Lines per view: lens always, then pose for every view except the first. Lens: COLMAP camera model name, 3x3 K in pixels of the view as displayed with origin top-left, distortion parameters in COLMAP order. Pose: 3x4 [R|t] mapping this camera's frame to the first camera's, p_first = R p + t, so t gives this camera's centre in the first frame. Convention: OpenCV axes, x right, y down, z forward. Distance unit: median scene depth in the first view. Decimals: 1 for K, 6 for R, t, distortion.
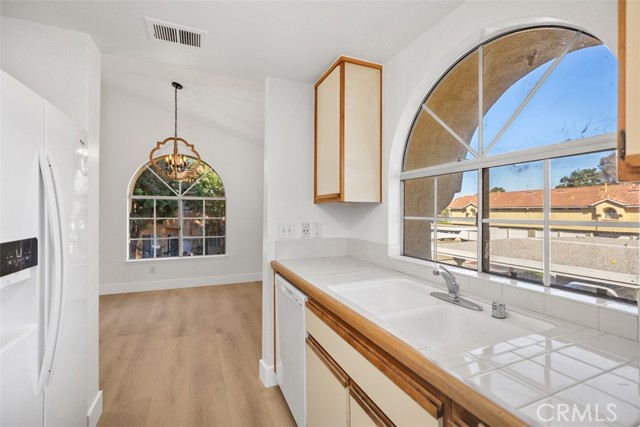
lens RADIAL K [[288.0, 0, 319.0], [0, 288.0, 212.6], [0, 0, 1]] dist [0.002747, 0.000520]
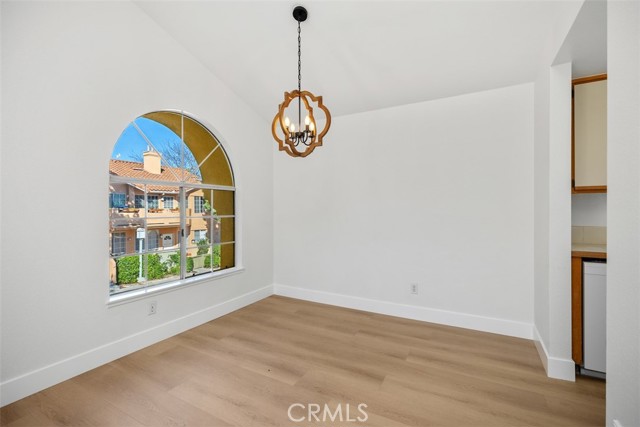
lens RADIAL K [[288.0, 0, 321.2], [0, 288.0, 214.1], [0, 0, 1]] dist [0.002747, 0.000520]
pose [[0.784478, -0.013445, 0.620011, -0.821451], [0.011546, 0.999908, 0.007074, 0.014706], [-0.620049, 0.001609, 0.784562, 0.426490]]
